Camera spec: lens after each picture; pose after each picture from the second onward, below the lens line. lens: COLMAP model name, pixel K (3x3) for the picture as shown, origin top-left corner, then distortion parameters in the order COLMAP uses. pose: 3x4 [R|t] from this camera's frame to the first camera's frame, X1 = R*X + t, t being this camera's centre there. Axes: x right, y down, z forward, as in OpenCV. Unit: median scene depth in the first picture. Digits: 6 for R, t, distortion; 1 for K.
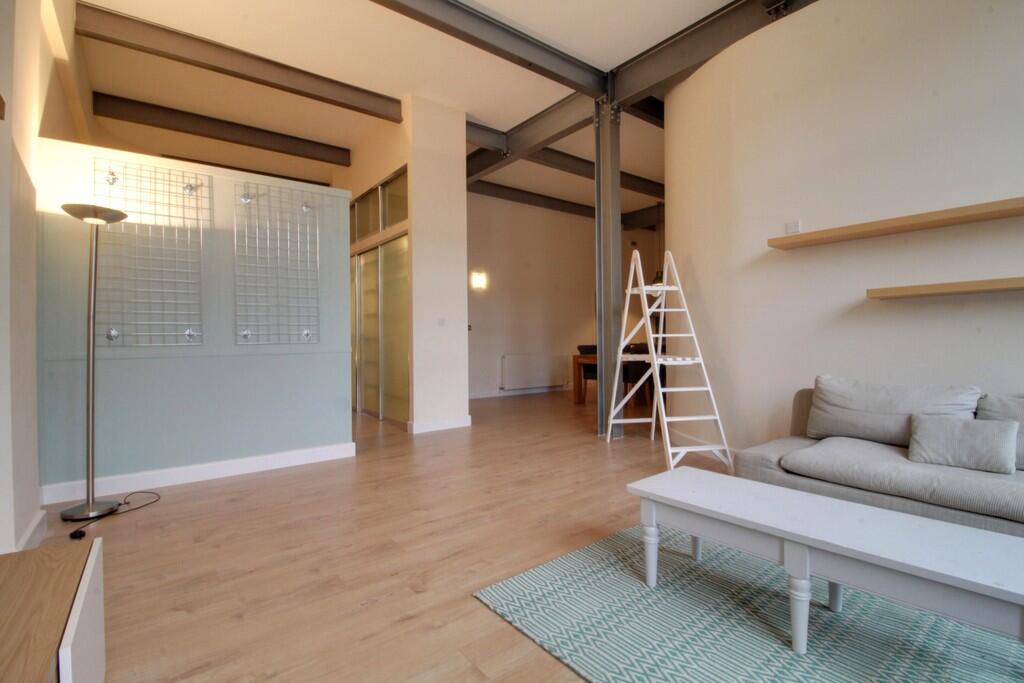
lens RADIAL K [[472.3, 0, 510.3], [0, 472.3, 336.2], [0, 0, 1]] dist [0.000893, -0.014556]
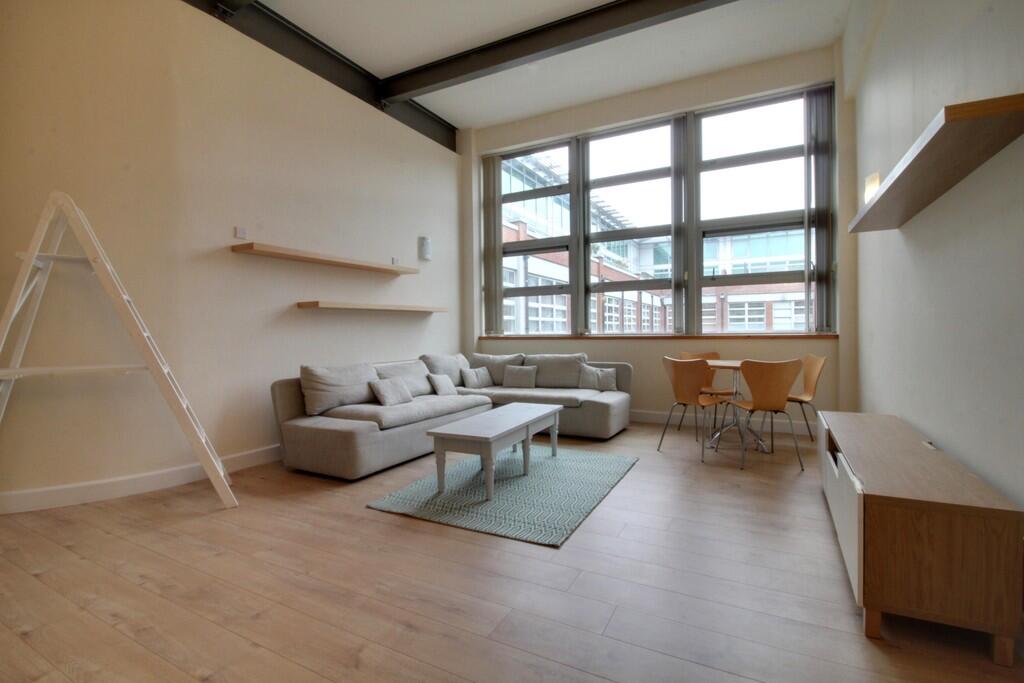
lens RADIAL K [[472.3, 0, 510.3], [0, 472.3, 336.2], [0, 0, 1]] dist [0.000893, -0.014556]
pose [[-0.415983, 0.005738, 0.909354, -0.835252], [0.009247, 0.999955, -0.002079, 0.013315], [-0.909325, 0.007544, -0.416017, 1.204329]]
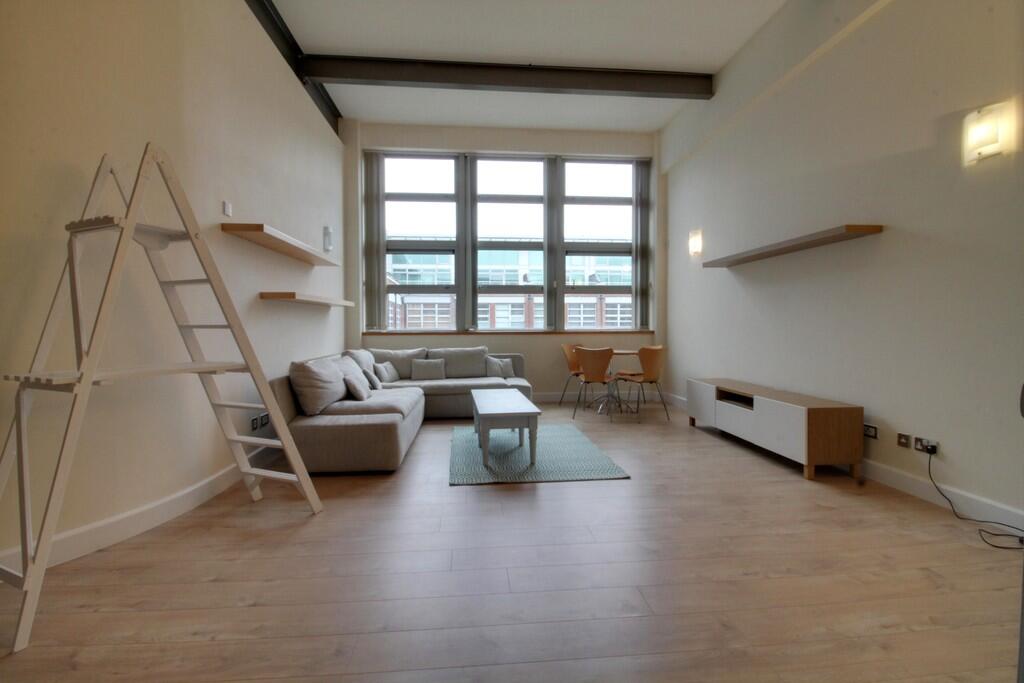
lens RADIAL K [[472.3, 0, 510.3], [0, 472.3, 336.2], [0, 0, 1]] dist [0.000893, -0.014556]
pose [[-0.846530, 0.002815, 0.532334, -0.464126], [0.009079, 0.999917, 0.009151, 0.014438], [-0.532264, 0.012579, -0.846485, 1.999244]]
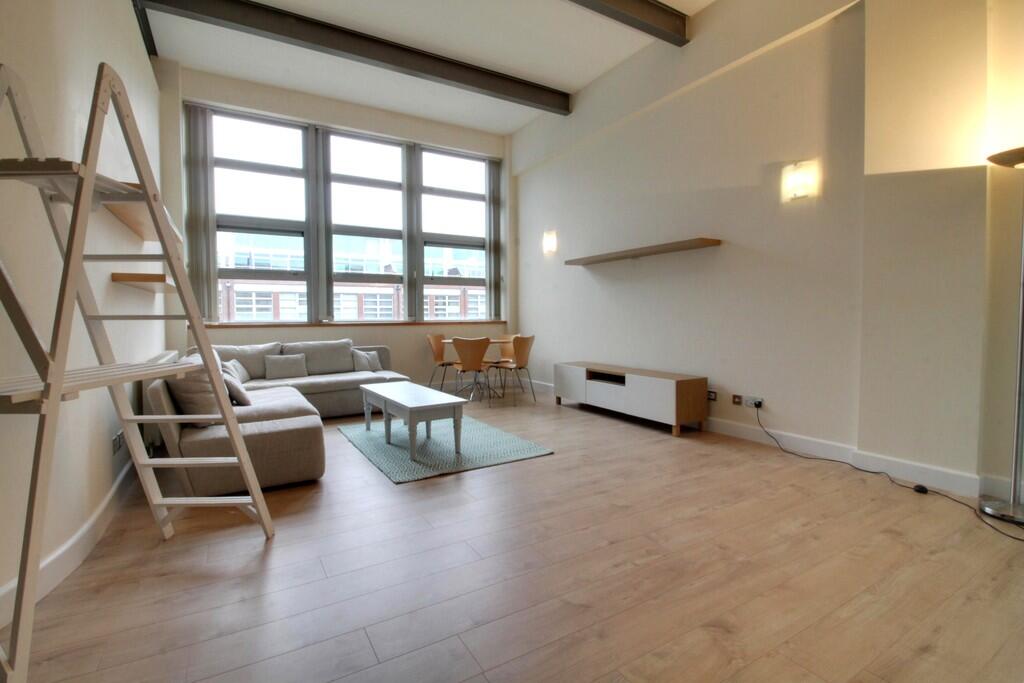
lens RADIAL K [[472.3, 0, 510.3], [0, 472.3, 336.2], [0, 0, 1]] dist [0.000893, -0.014556]
pose [[-0.992931, 0.011924, 0.118095, -0.100704], [0.015955, 0.999320, 0.033248, 0.012259], [-0.117618, 0.034898, -0.992446, 2.161139]]
